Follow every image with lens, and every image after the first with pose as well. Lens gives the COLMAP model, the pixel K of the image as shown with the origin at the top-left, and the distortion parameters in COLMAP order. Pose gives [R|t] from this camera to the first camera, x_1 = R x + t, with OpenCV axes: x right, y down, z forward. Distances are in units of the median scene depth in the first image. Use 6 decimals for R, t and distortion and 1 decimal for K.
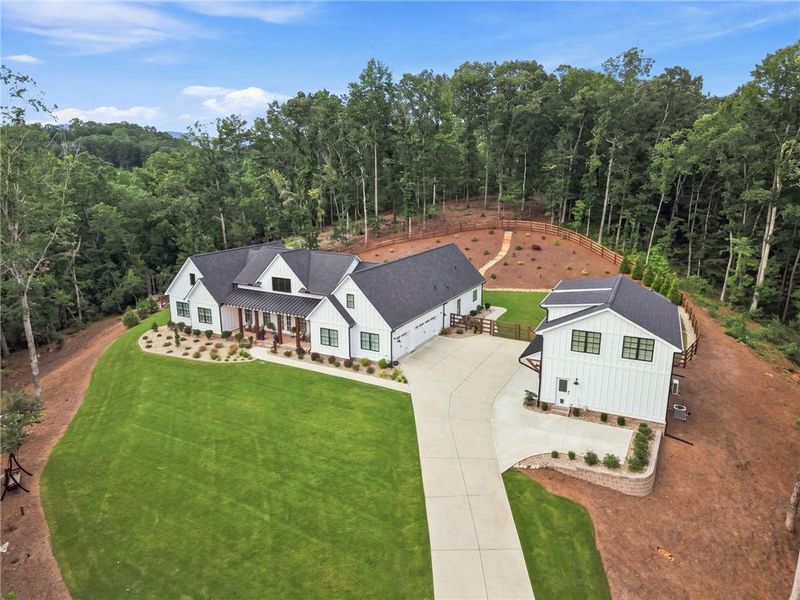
lens RADIAL K [[505.9, 0, 406.2], [0, 505.9, 298.1], [0, 0, 1]] dist [0.059665, 0.000351]
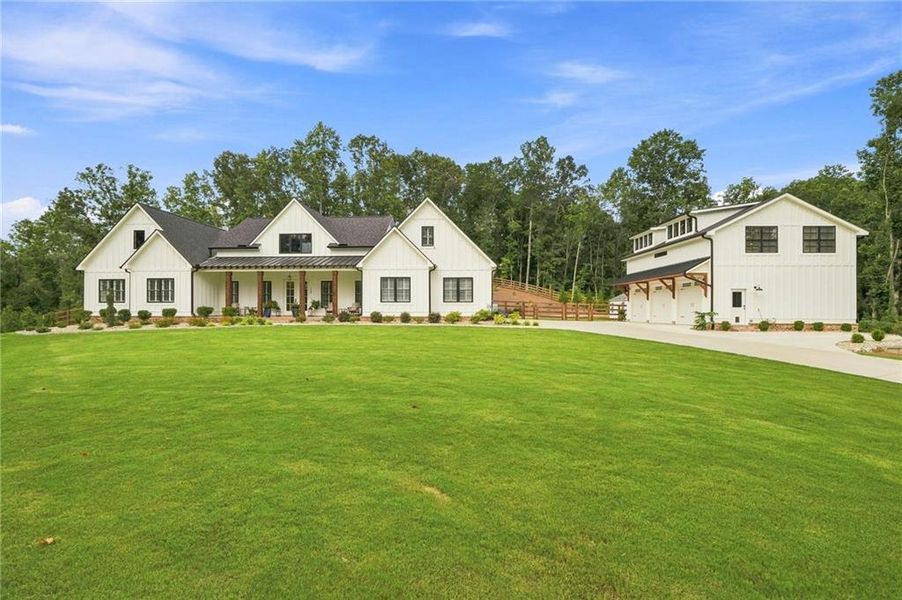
lens RADIAL K [[414.1, 0, 440.5], [0, 414.1, 313.2], [0, 0, 1]] dist [0.021367, -0.002952]
pose [[0.921285, -0.001753, 0.388884, -0.300379], [0.090782, 0.973331, -0.210679, 0.222168], [-0.378143, 0.229399, 0.896874, 0.442674]]
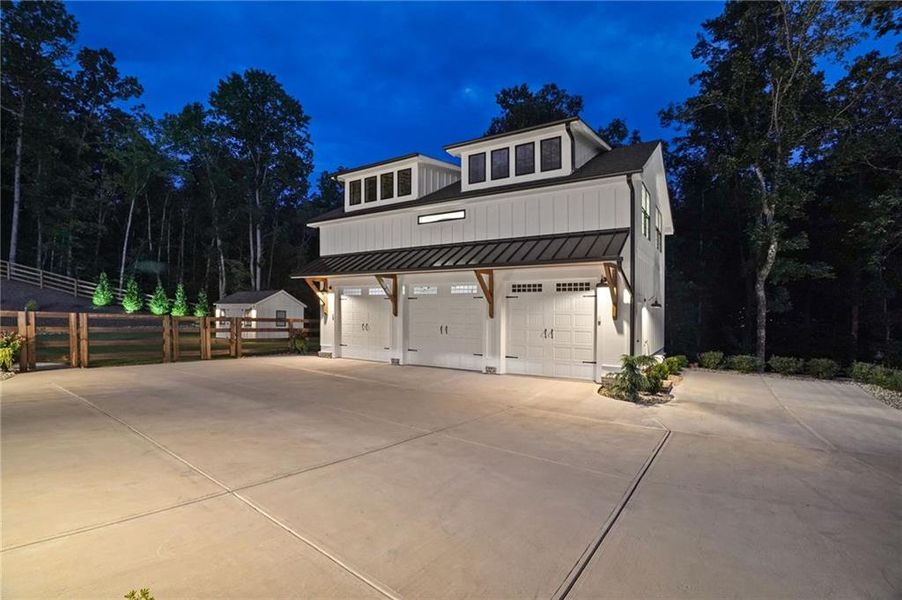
lens RADIAL K [[423.7, 0, 442.2], [0, 423.7, 319.9], [0, 0, 1]] dist [-0.026097, 0.009040]
pose [[0.149926, -0.028394, 0.988289, -0.038912], [0.224217, 0.974521, -0.006016, 0.103119], [-0.962938, 0.222494, 0.152473, 0.836471]]
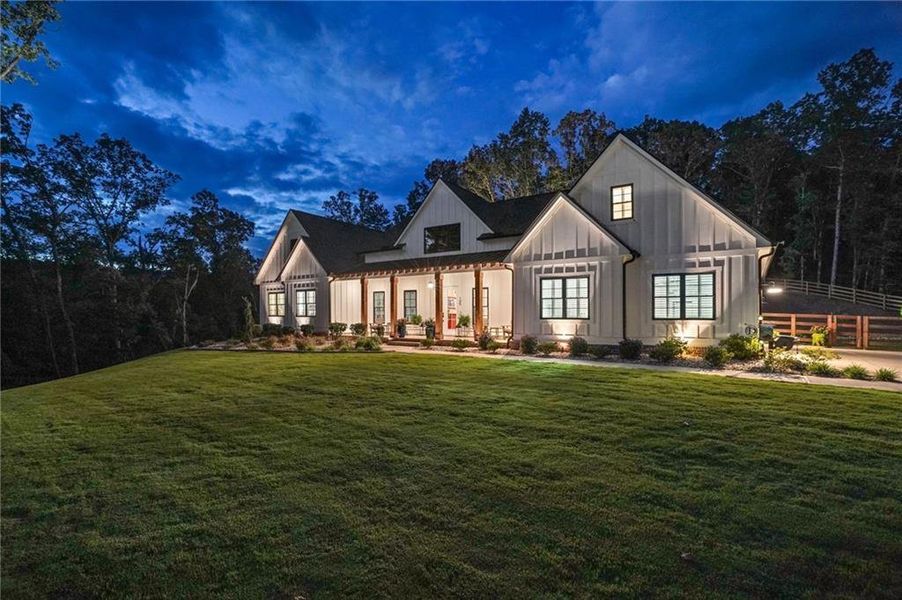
lens RADIAL K [[423.7, 0, 449.4], [0, 423.7, 318.1], [0, 0, 1]] dist [-0.026097, 0.009040]
pose [[0.991575, 0.007989, -0.129284, -0.188849], [-0.038248, 0.971648, -0.233317, 0.168846], [0.123755, 0.236297, 0.963768, 0.617145]]
